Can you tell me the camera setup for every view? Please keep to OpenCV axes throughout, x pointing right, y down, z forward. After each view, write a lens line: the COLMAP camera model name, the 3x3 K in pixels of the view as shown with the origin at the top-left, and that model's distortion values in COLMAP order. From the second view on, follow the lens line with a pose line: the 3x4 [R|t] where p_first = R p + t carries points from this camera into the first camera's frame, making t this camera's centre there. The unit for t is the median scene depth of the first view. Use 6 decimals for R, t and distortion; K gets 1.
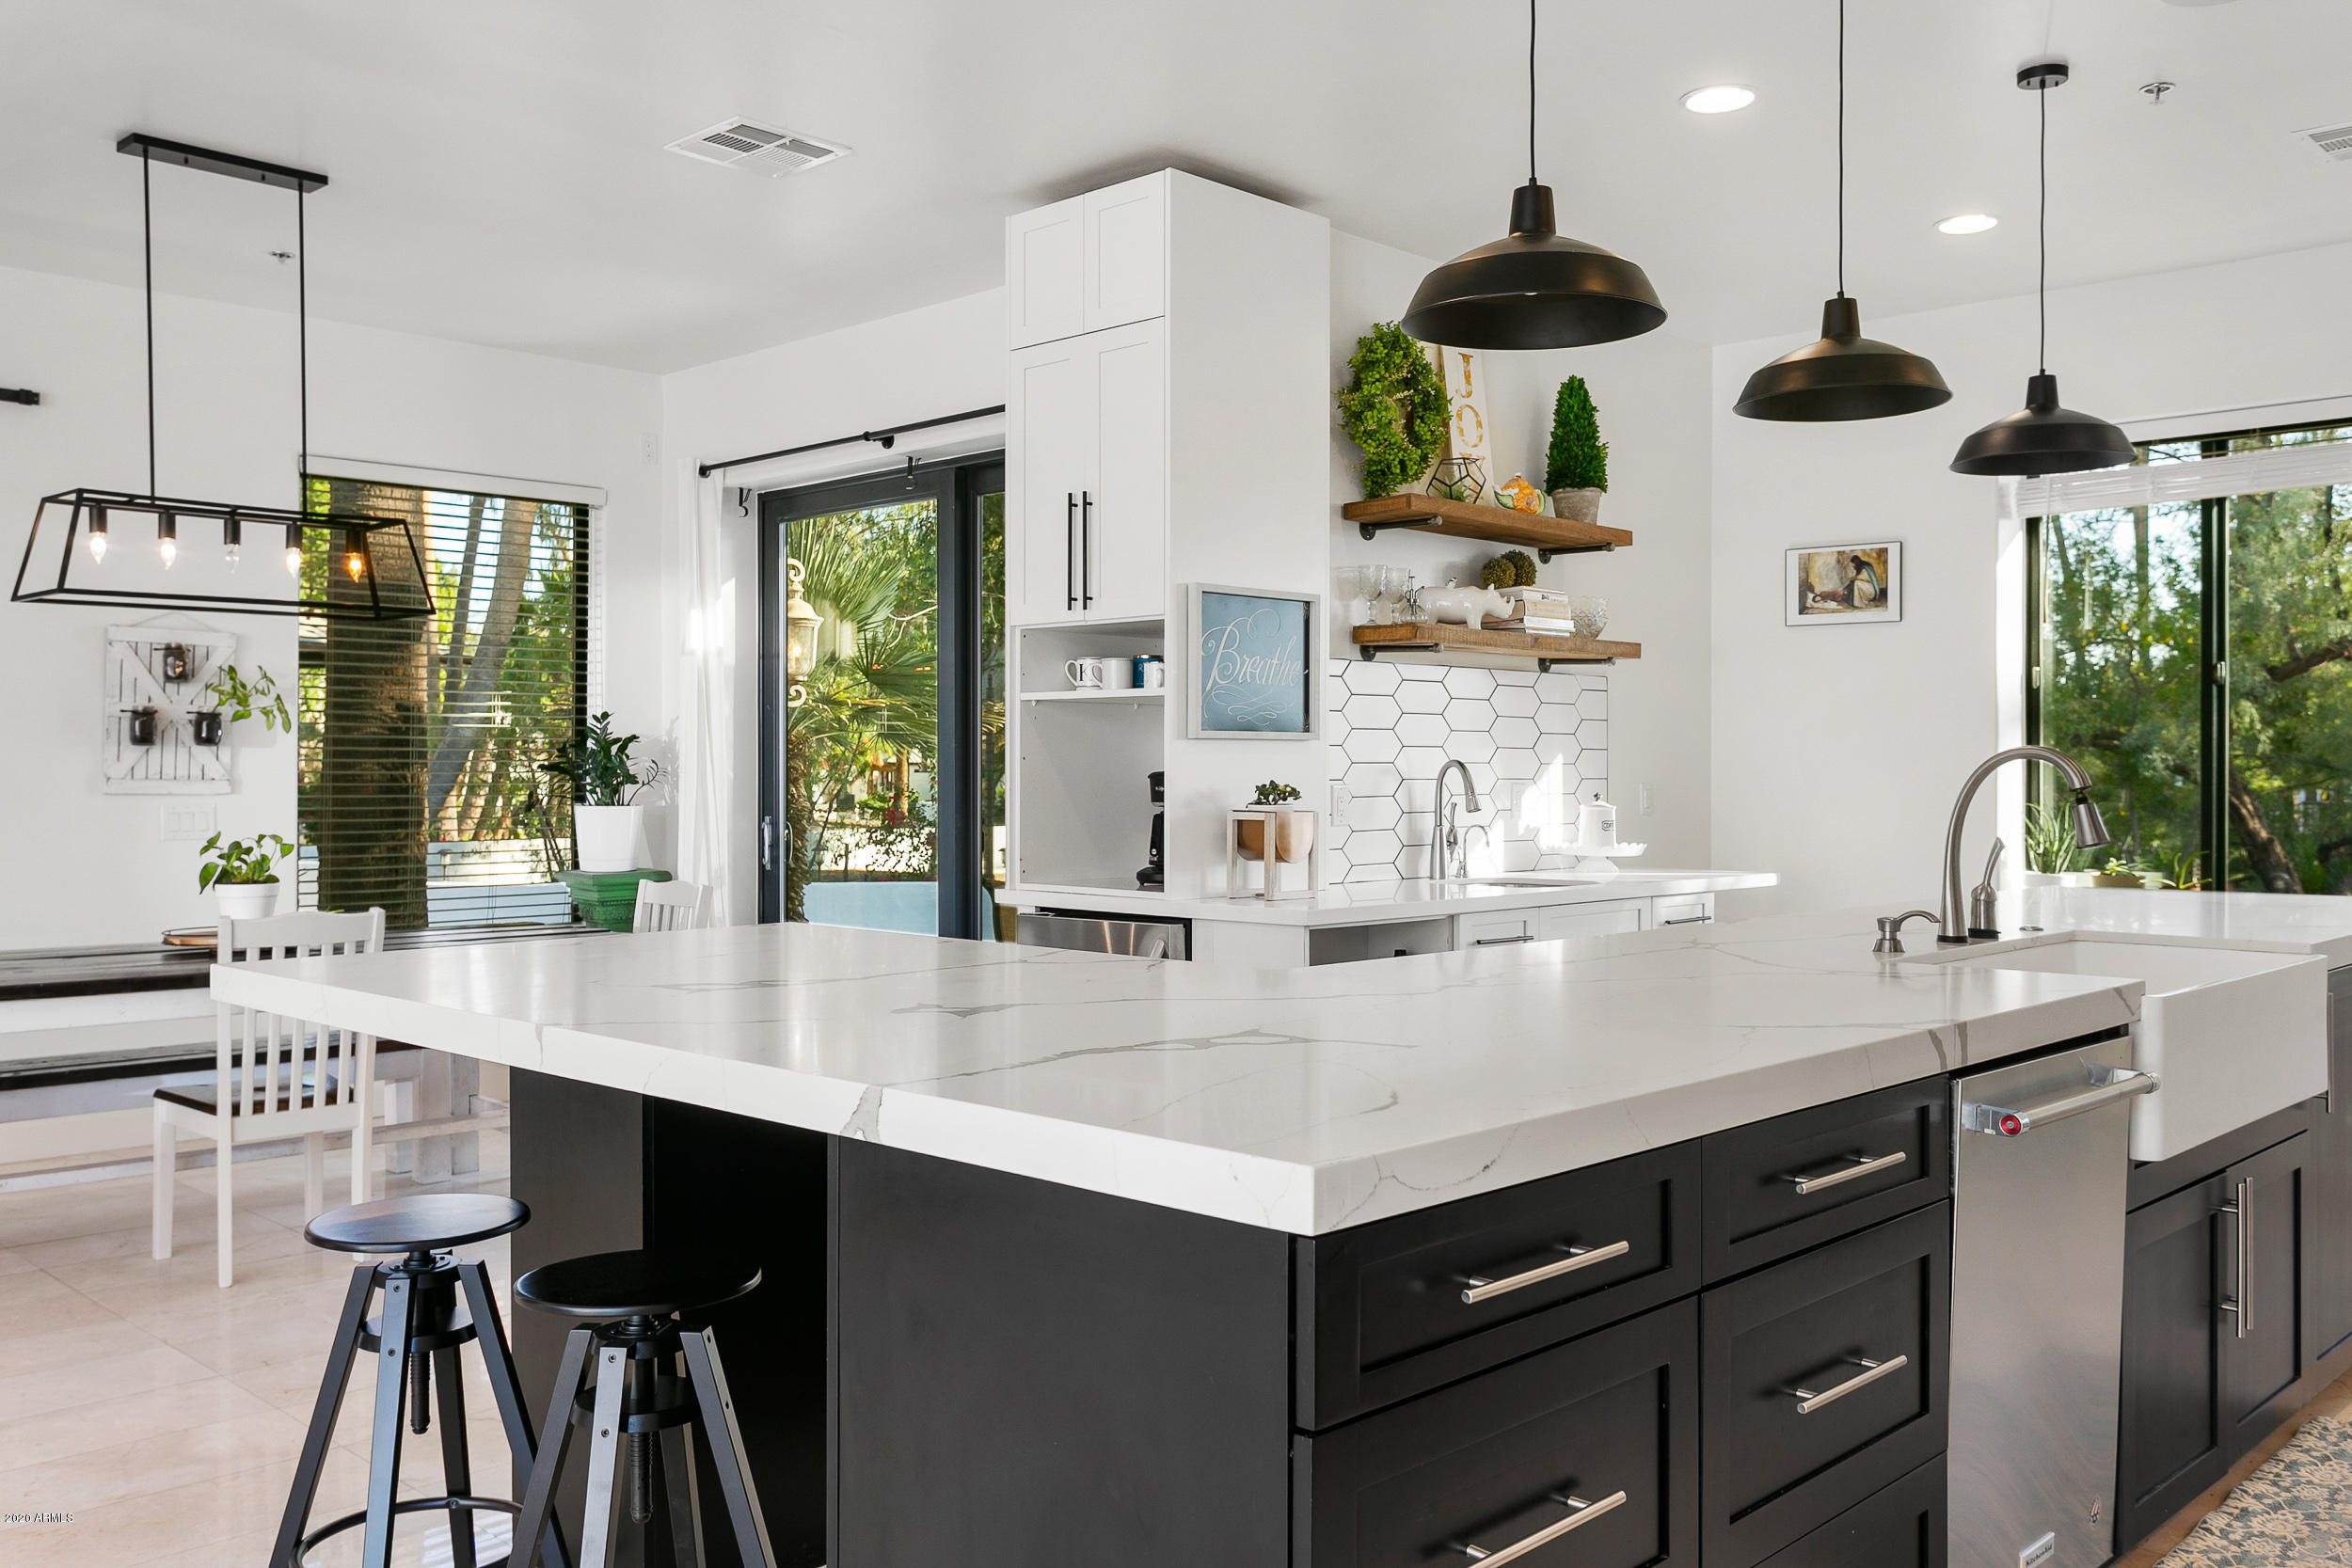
lens RADIAL K [[1957.7, 0, 1174.9], [0, 1957.7, 786.4], [0, 0, 1]] dist [0.009582, -0.003427]
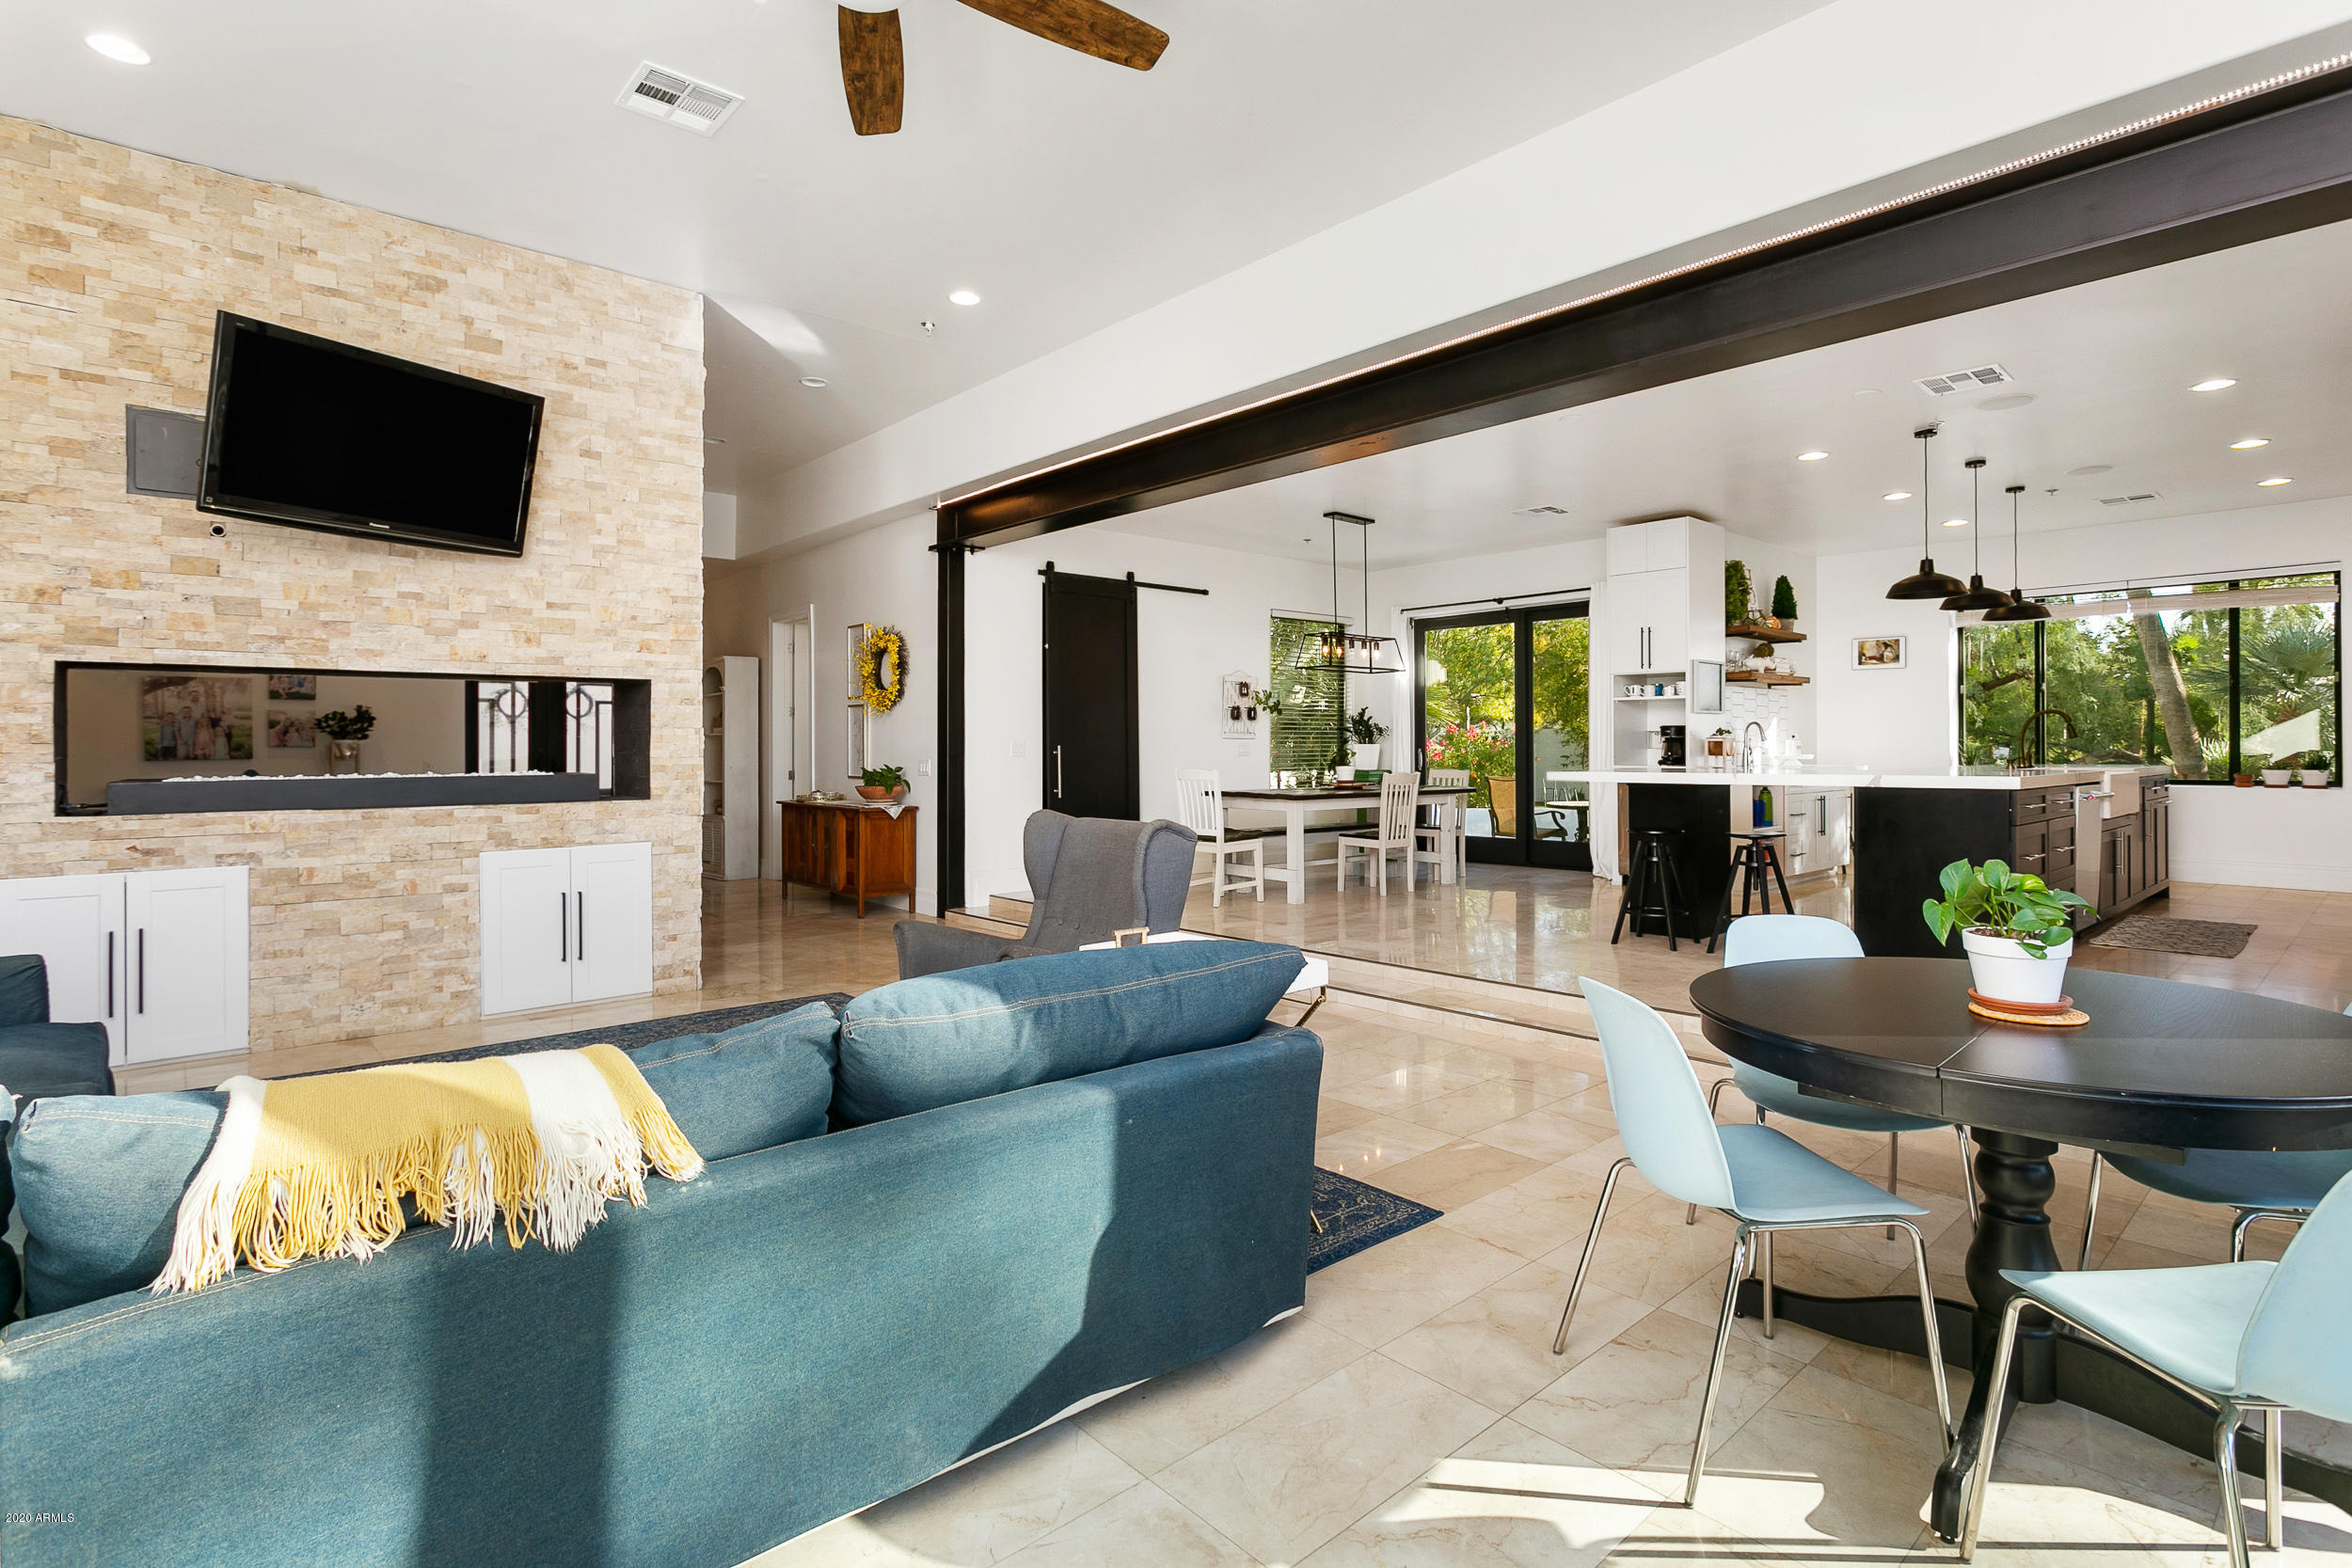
lens RADIAL K [[1150.3, 0, 1194.7], [0, 1150.3, 743.4], [0, 0, 1]] dist [-0.000723, 0.000148]
pose [[0.998408, -0.004652, -0.056214, -0.494784], [0.004027, 0.999929, -0.011221, 0.028656], [0.056262, 0.010977, 0.998356, -0.573303]]
